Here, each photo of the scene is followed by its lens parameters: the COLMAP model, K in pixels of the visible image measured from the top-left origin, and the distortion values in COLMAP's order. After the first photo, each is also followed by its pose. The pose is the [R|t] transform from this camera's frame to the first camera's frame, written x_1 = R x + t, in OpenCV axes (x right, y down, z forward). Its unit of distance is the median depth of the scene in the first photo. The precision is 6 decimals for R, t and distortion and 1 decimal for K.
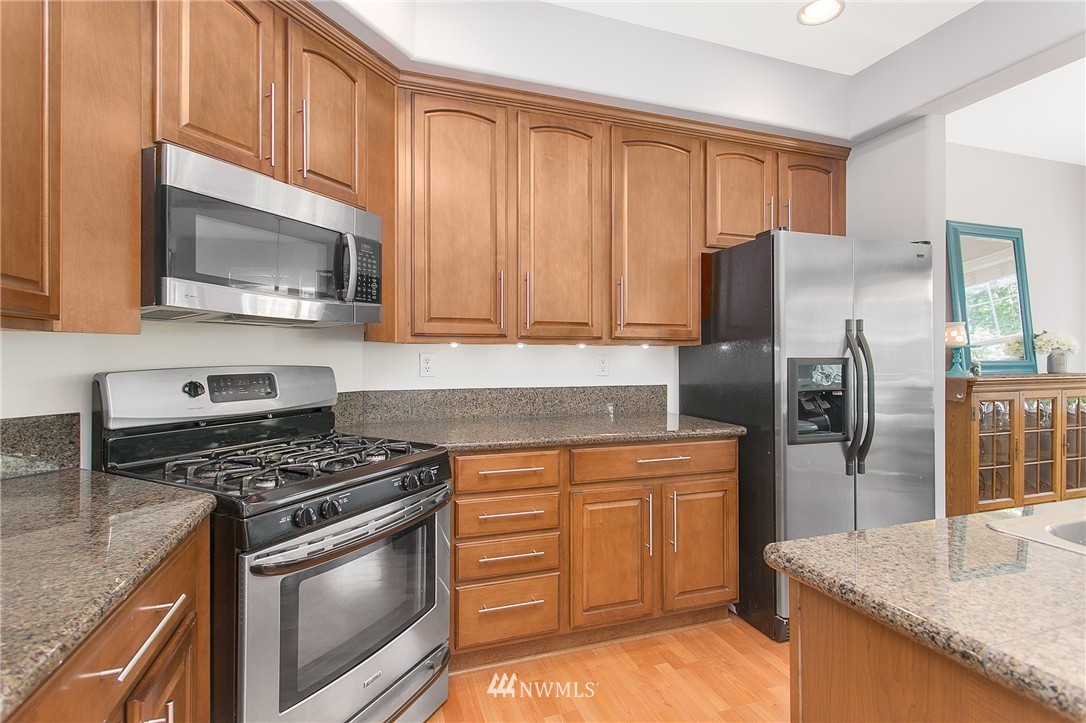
lens RADIAL K [[518.1, 0, 545.4], [0, 518.1, 356.5], [0, 0, 1]] dist [0.003083, 0.000873]
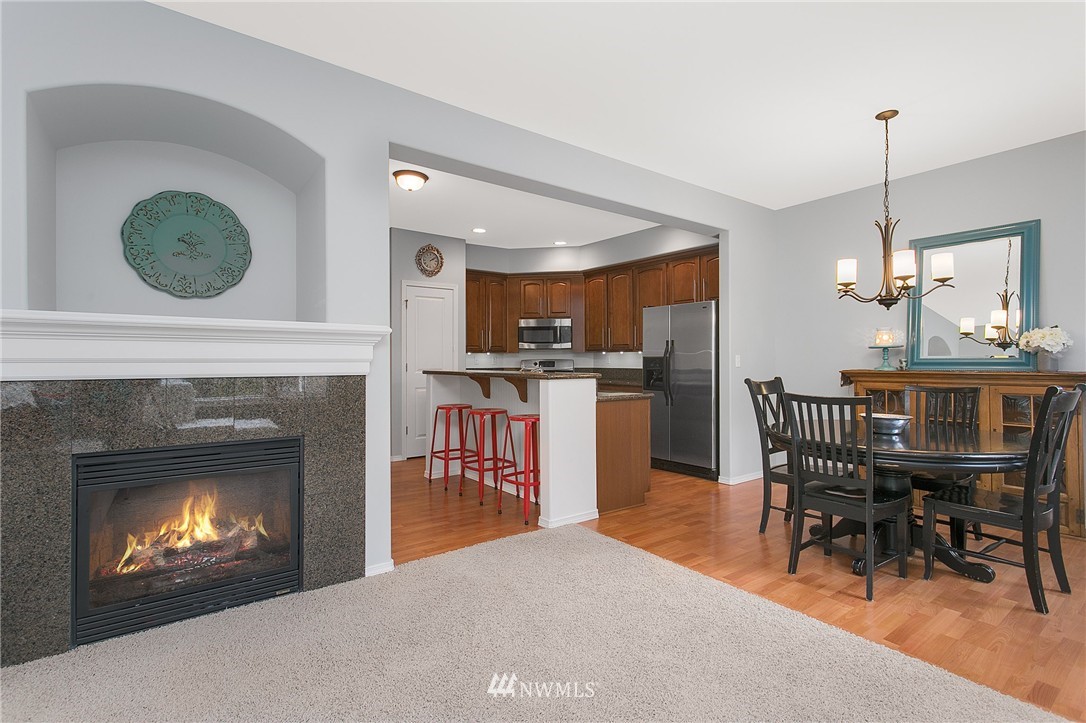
lens RADIAL K [[518.1, 0, 545.4], [0, 518.1, 356.5], [0, 0, 1]] dist [0.003083, 0.000873]
pose [[0.304370, -0.002723, -0.952550, 2.836731], [0.006419, 0.999979, -0.000807, -0.000434], [0.952532, -0.005869, 0.304381, -0.267096]]
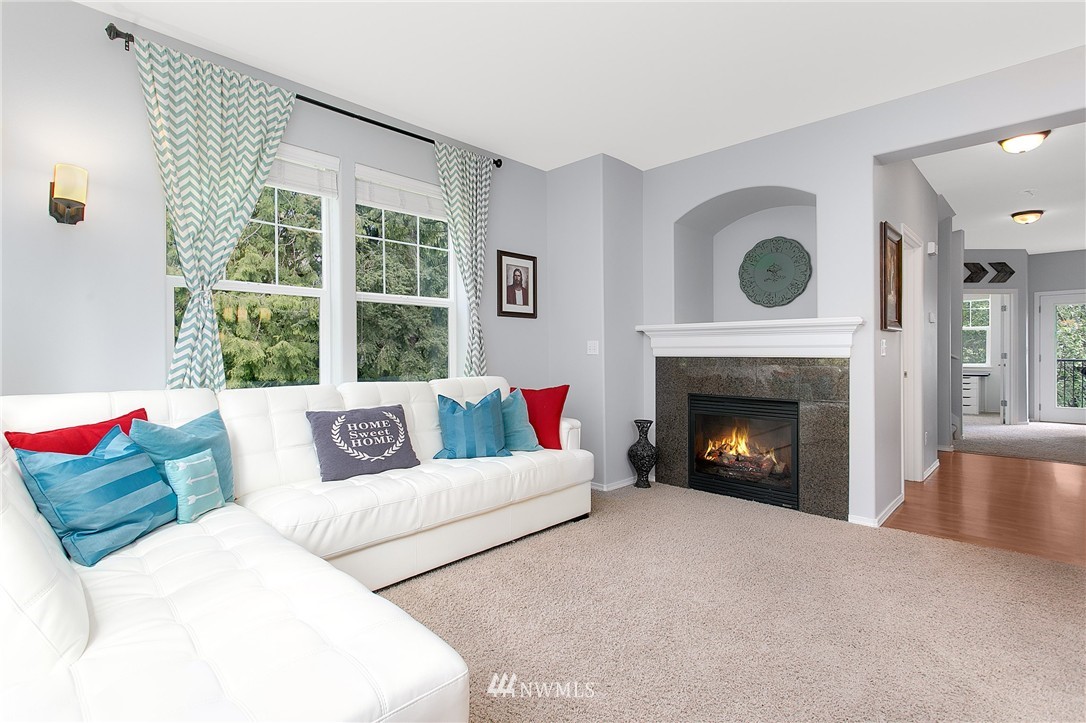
lens RADIAL K [[518.1, 0, 545.4], [0, 518.1, 356.5], [0, 0, 1]] dist [0.003083, 0.000873]
pose [[-0.892455, 0.004595, -0.451114, 3.015154], [0.004264, 0.999989, 0.001750, 0.030421], [0.451117, -0.000362, -0.892465, 0.697175]]
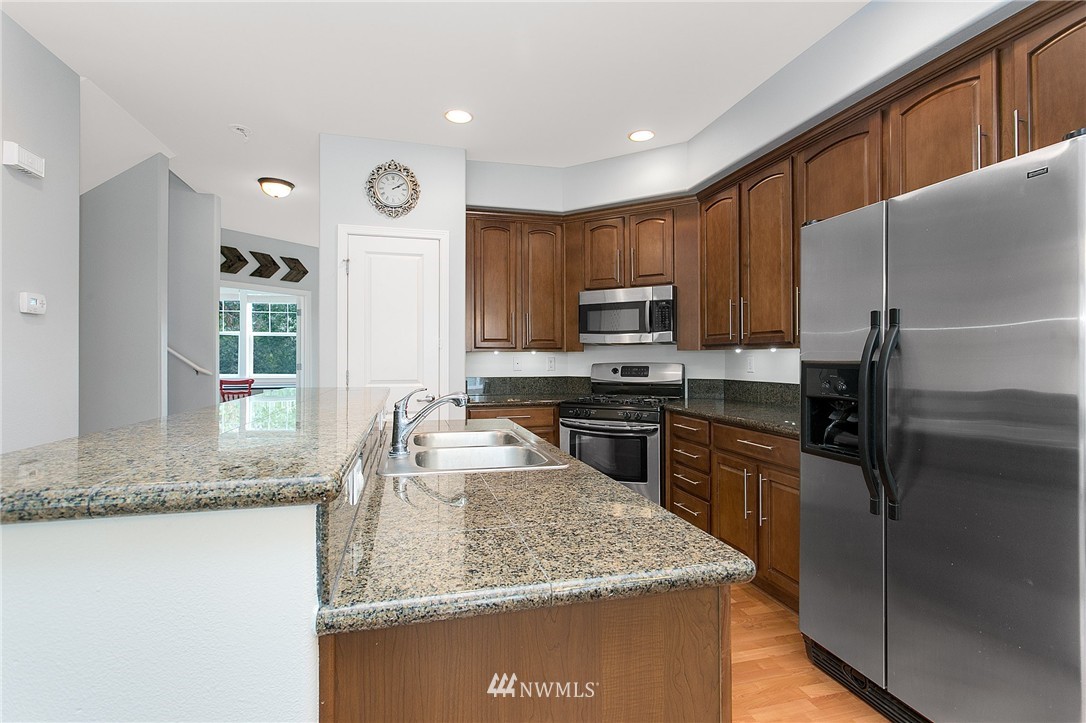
lens RADIAL K [[518.1, 0, 545.4], [0, 518.1, 356.5], [0, 0, 1]] dist [0.003083, 0.000873]
pose [[-0.069244, -0.001338, -0.997599, 1.468853], [0.006371, 0.999978, -0.001783, -0.006643], [0.997579, -0.006479, -0.069233, 0.601823]]
